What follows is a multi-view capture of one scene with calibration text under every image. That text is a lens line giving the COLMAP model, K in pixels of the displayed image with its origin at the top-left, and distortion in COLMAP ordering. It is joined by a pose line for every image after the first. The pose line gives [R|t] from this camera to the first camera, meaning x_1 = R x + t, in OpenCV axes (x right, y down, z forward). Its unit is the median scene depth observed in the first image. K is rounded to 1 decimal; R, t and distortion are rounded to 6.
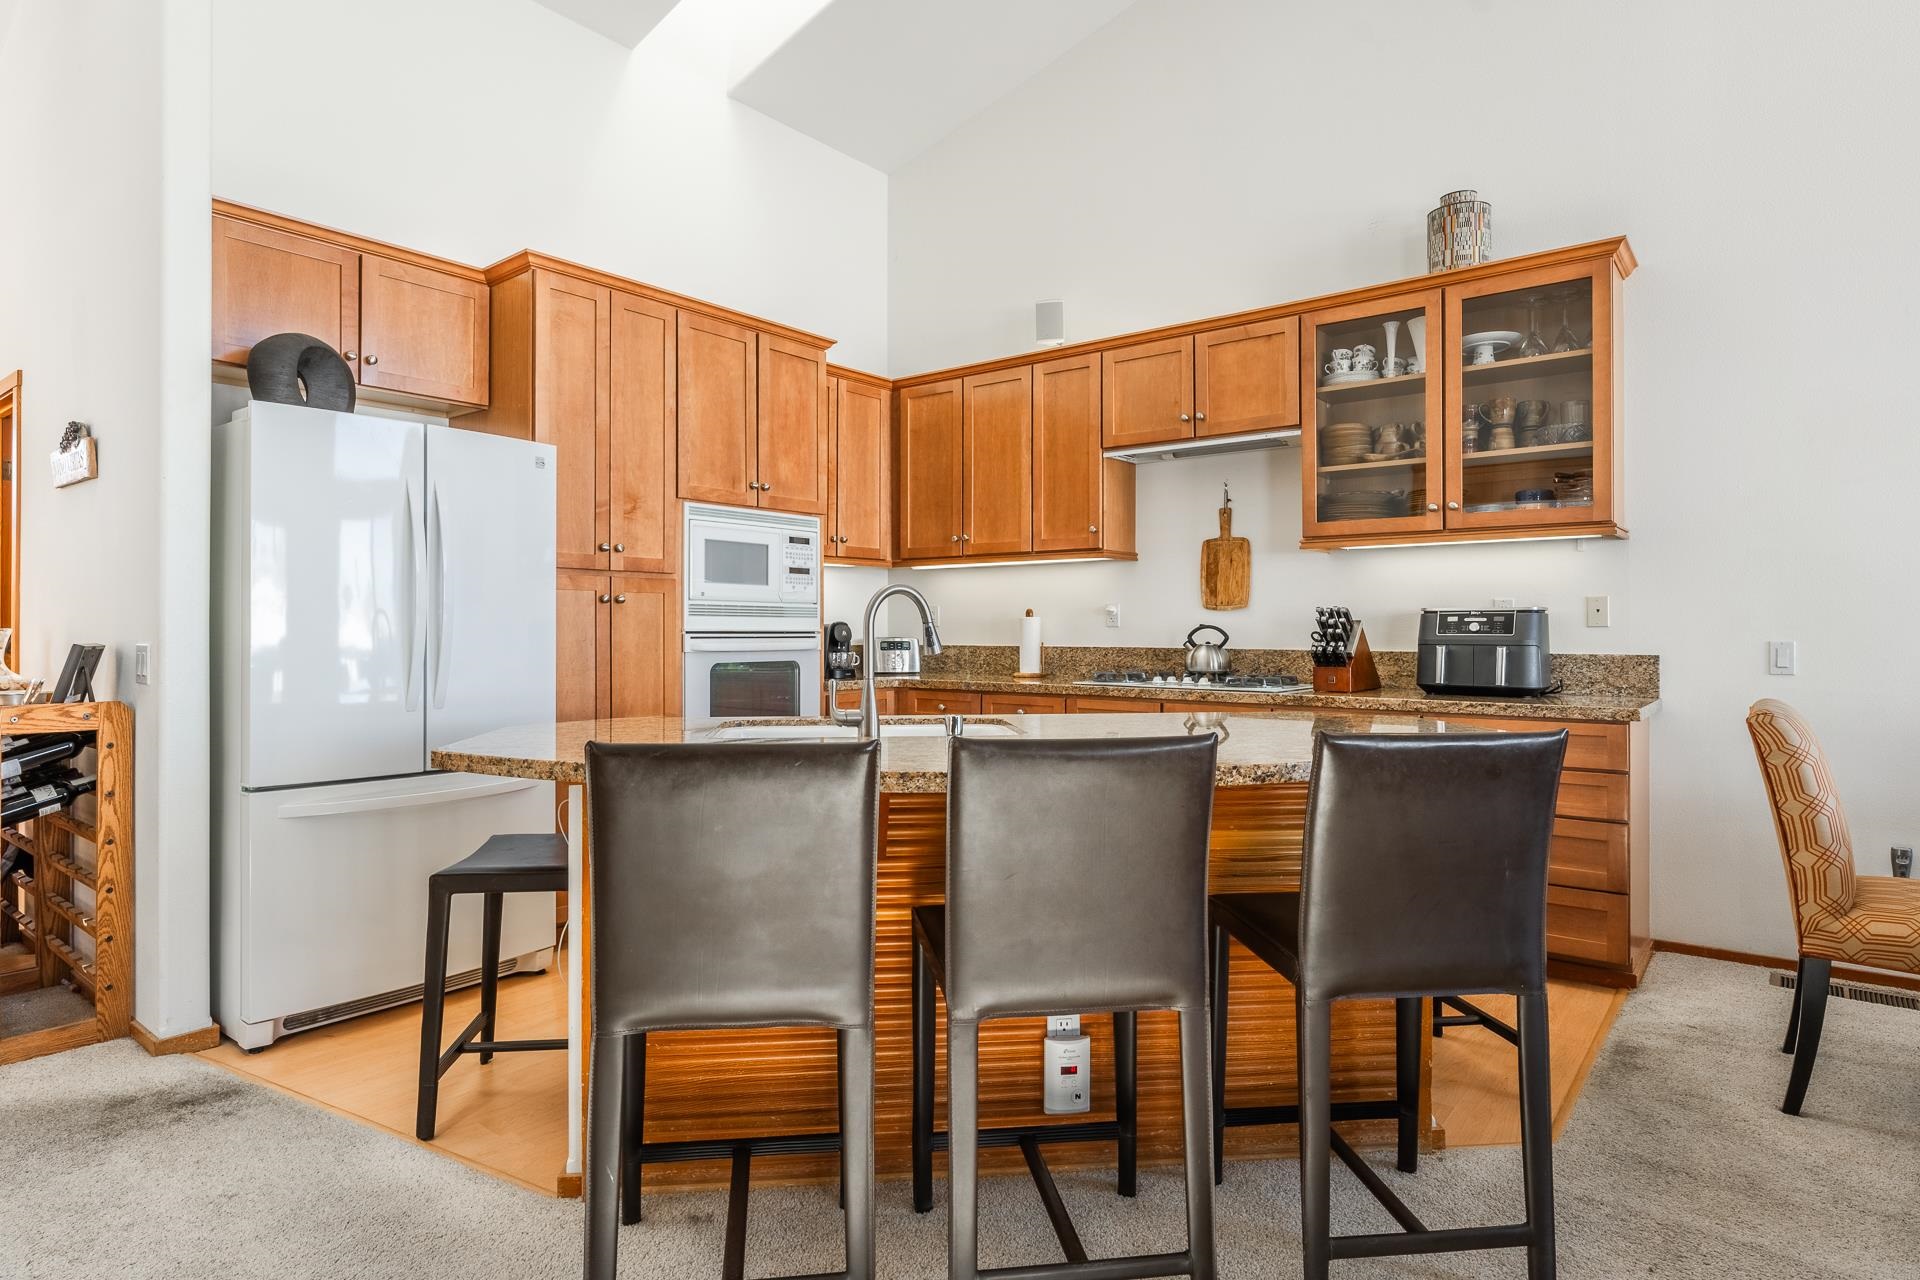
lens RADIAL K [[1070.9, 0, 915.4], [0, 1070.9, 613.2], [0, 0, 1]] dist [-0.003226, -0.001427]
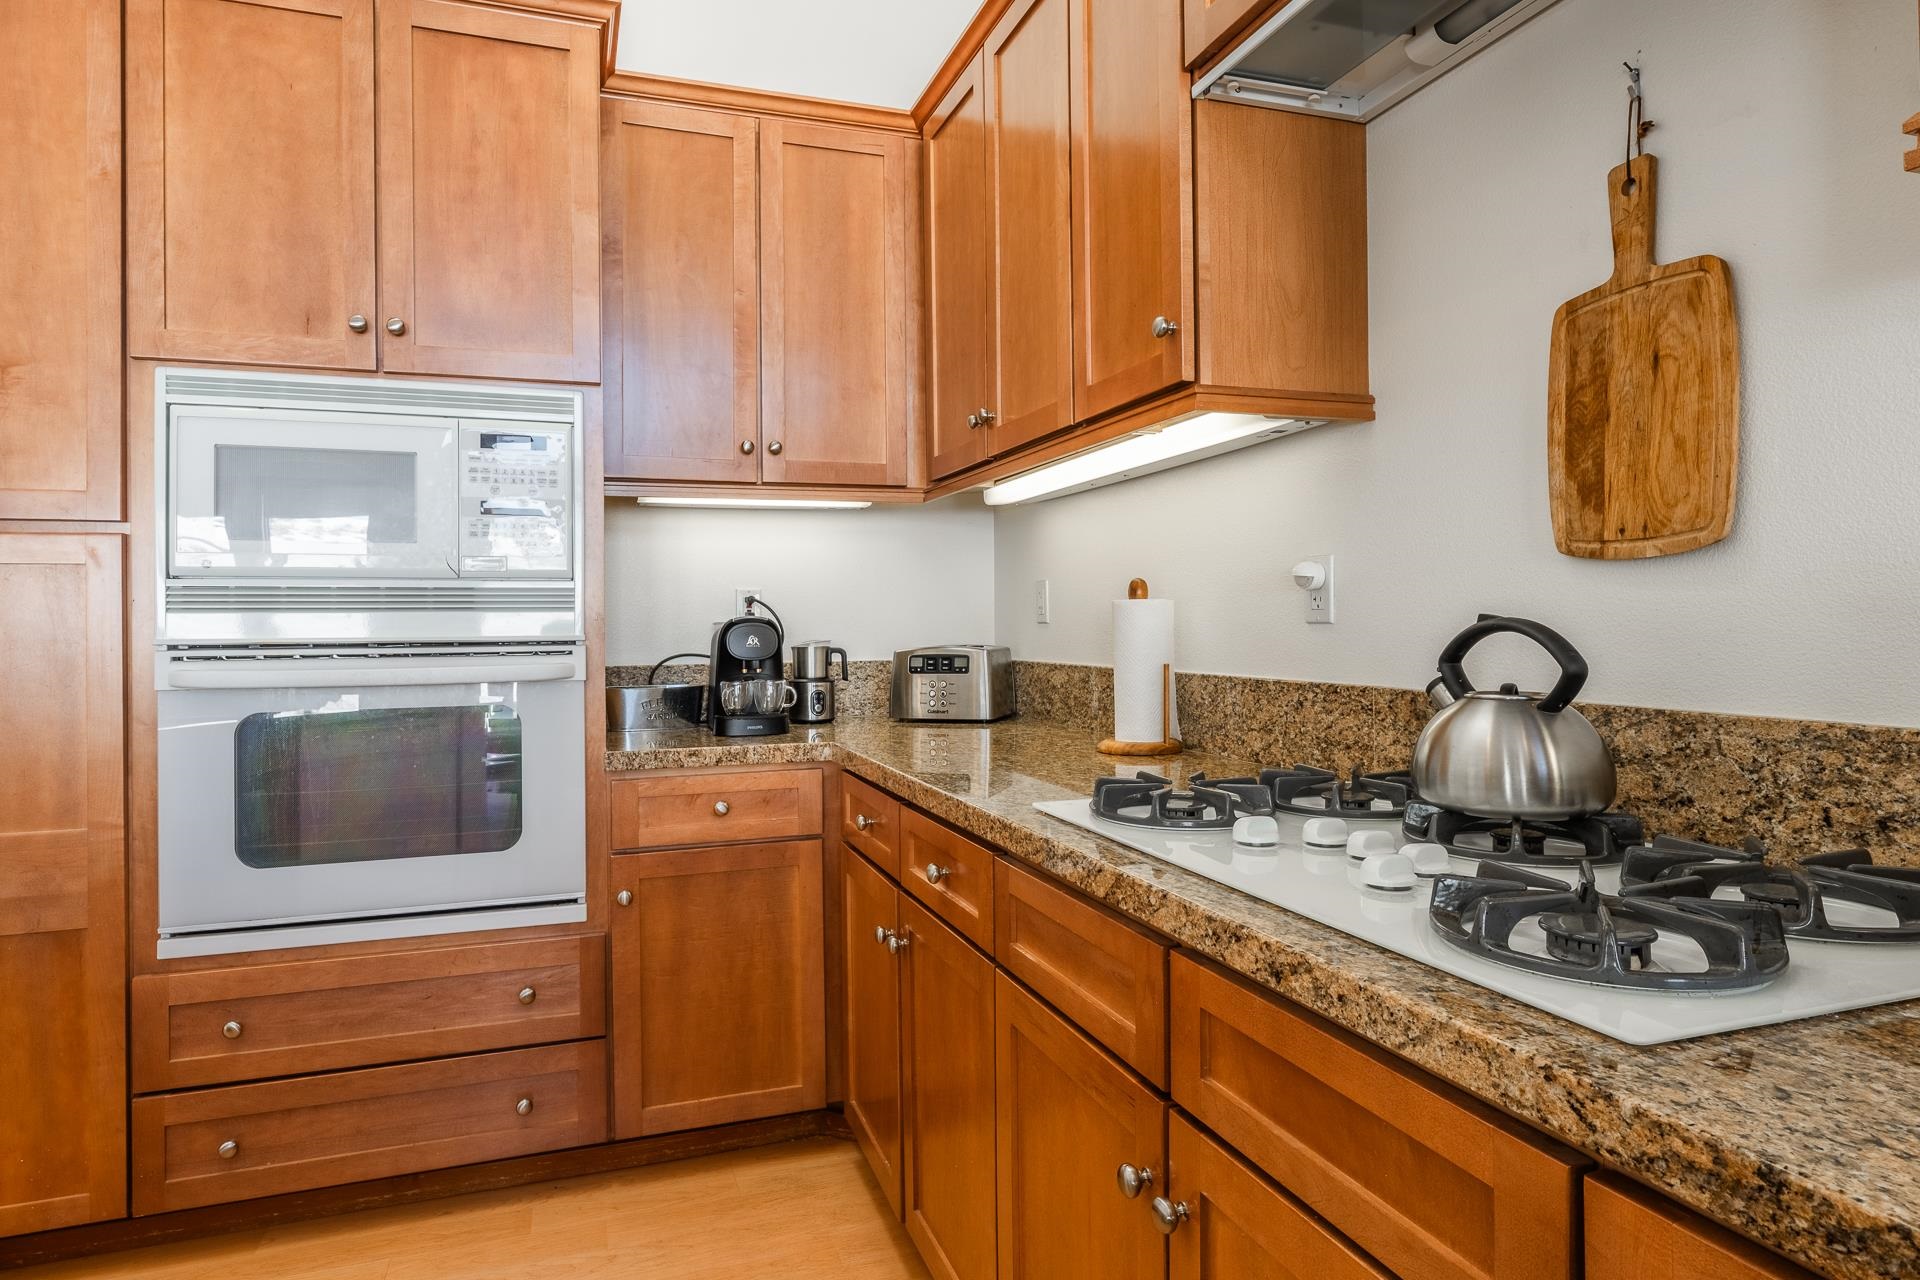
lens RADIAL K [[1070.9, 0, 954.9], [0, 1070.9, 609.6], [0, 0, 1]] dist [-0.003226, -0.001427]
pose [[0.852827, -0.015794, -0.521954, 0.293487], [0.019645, 0.999805, 0.001846, 0.006463], [0.521824, -0.011829, 0.852971, 0.719452]]
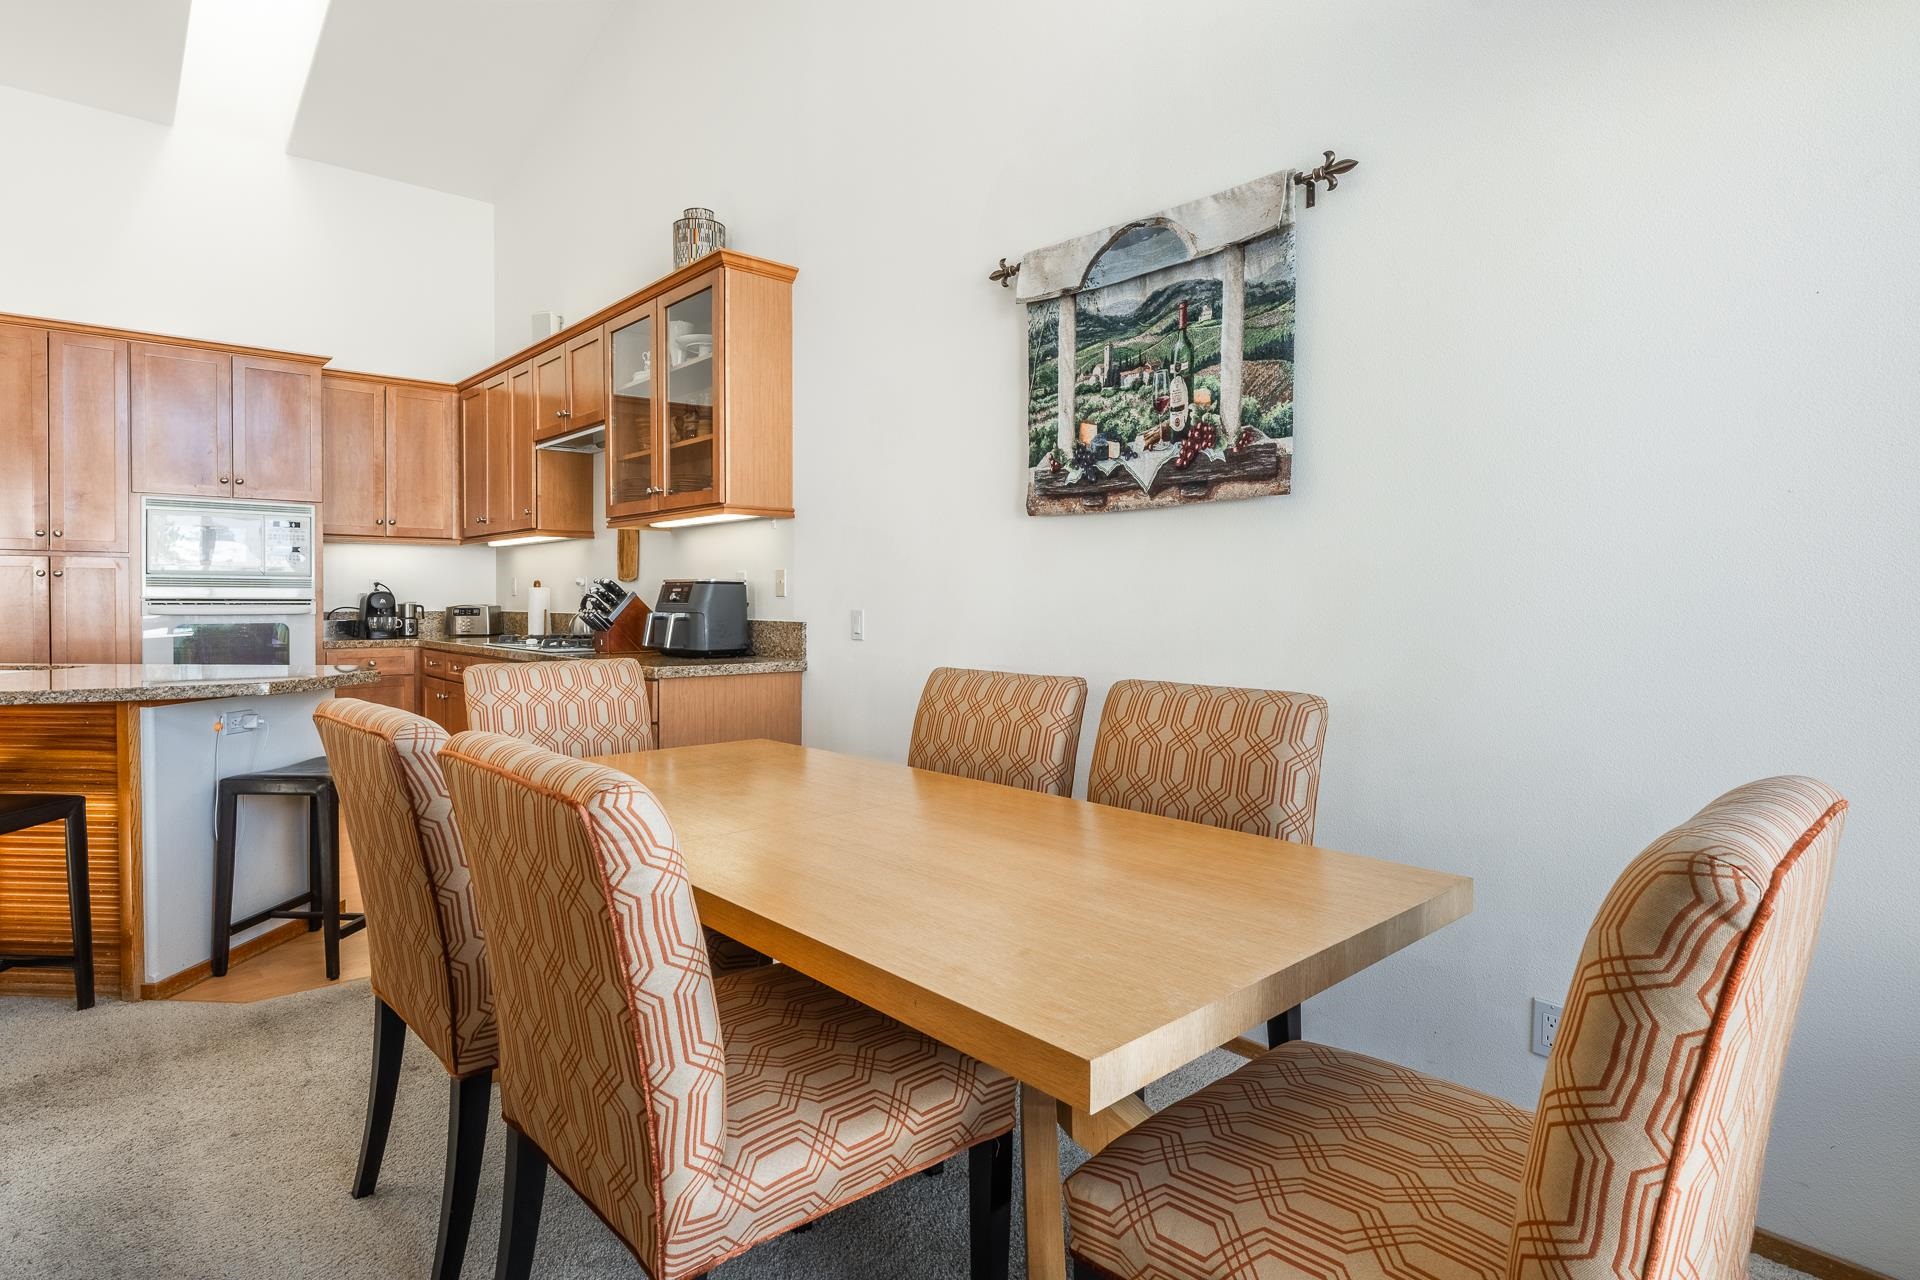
lens RADIAL K [[1014.6, 0, 938.9], [0, 1014.6, 614.3], [0, 0, 1]] dist [-0.001467, -0.002657]
pose [[0.986535, 0.004820, -0.163480, 0.824219], [0.000437, 0.999485, 0.032102, -0.002549], [0.163551, -0.031741, 0.986024, -0.018518]]
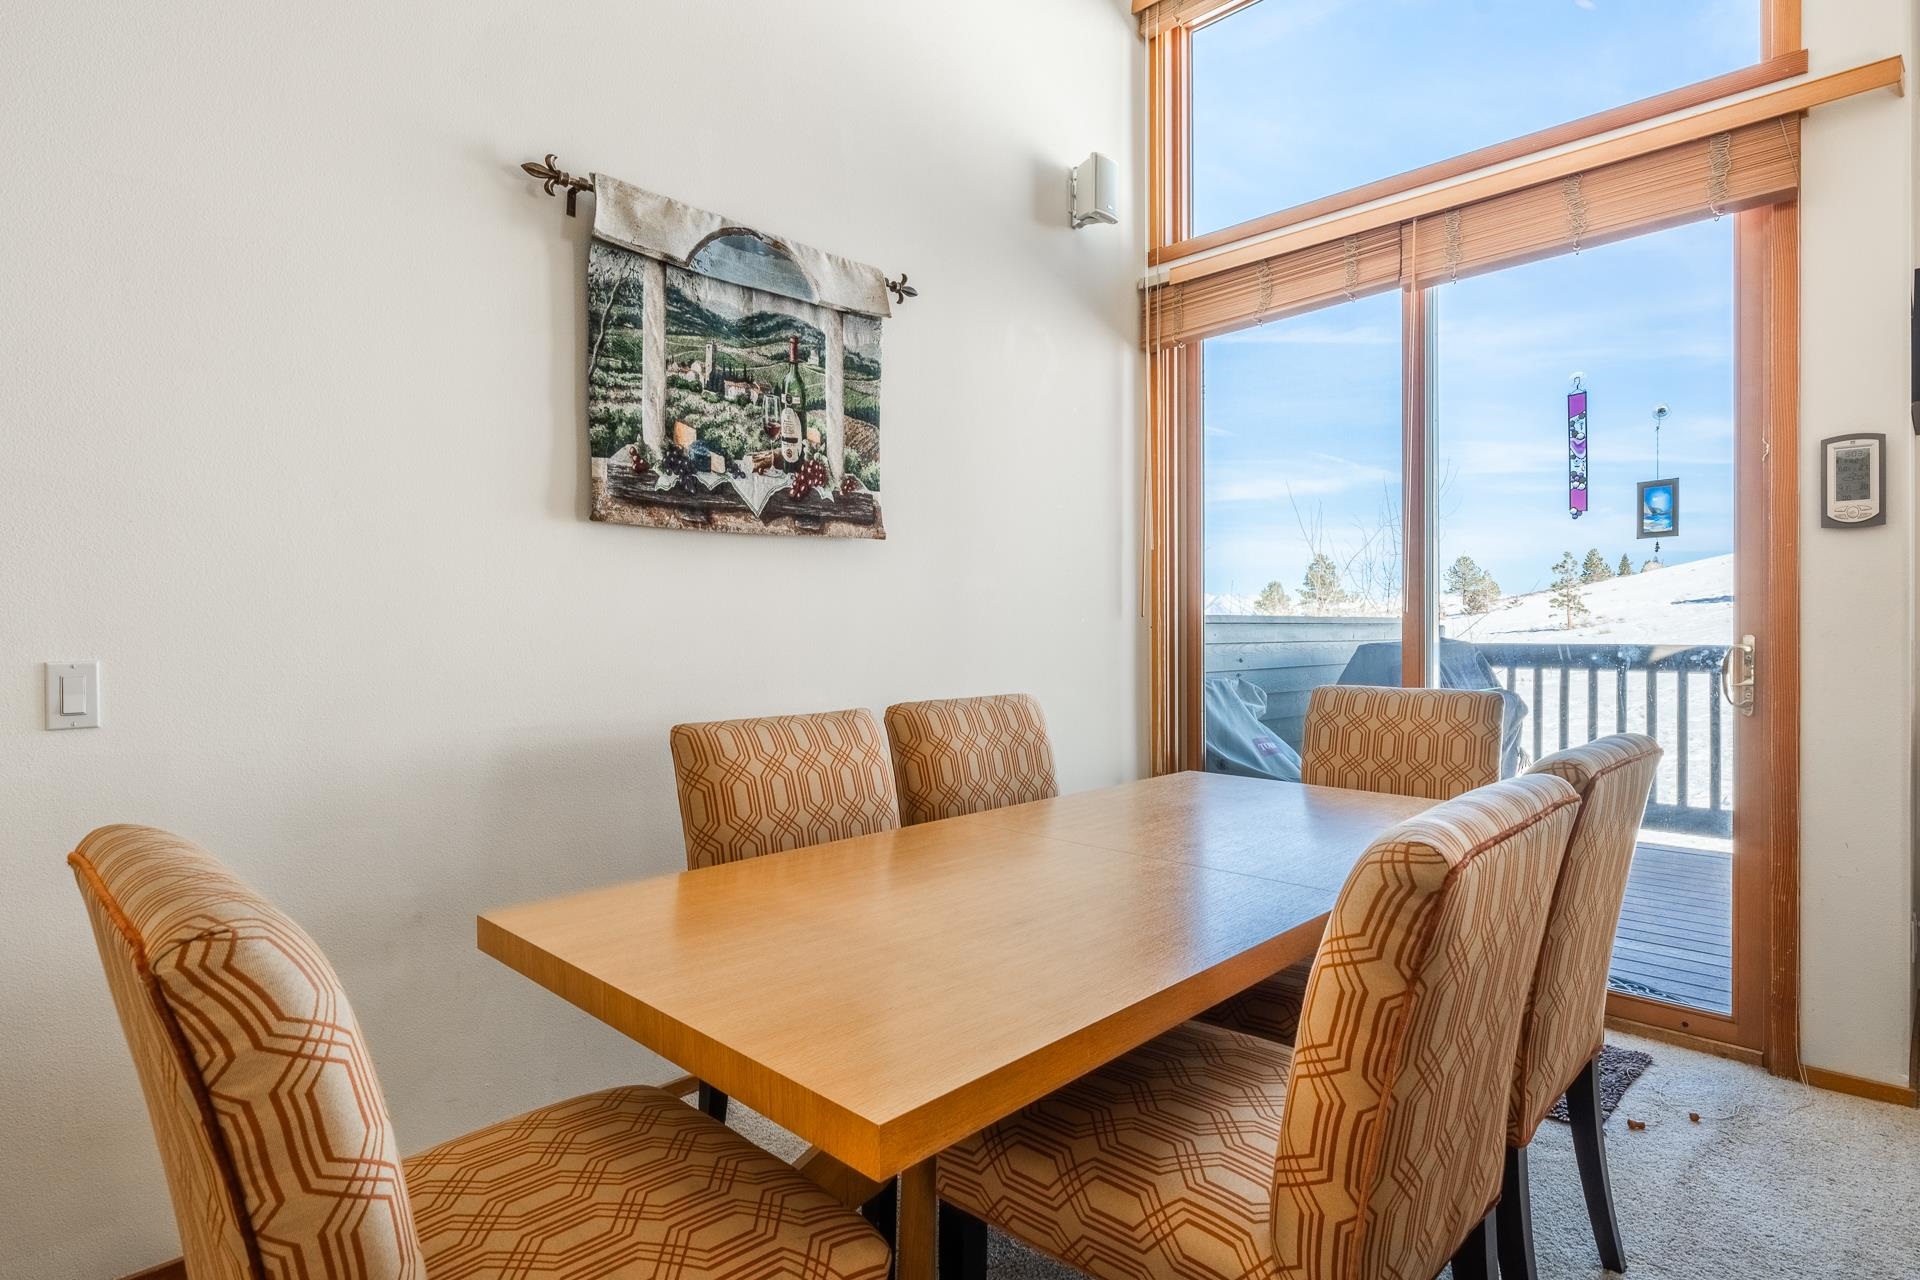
lens RADIAL K [[1014.6, 0, 957.6], [0, 1014.6, 635.6], [0, 0, 1]] dist [-0.001467, -0.002657]
pose [[0.096633, -0.014442, 0.995215, 0.293526], [-0.007828, 0.999853, 0.015269, 0.002112], [-0.995289, -0.009266, 0.096505, 0.419449]]
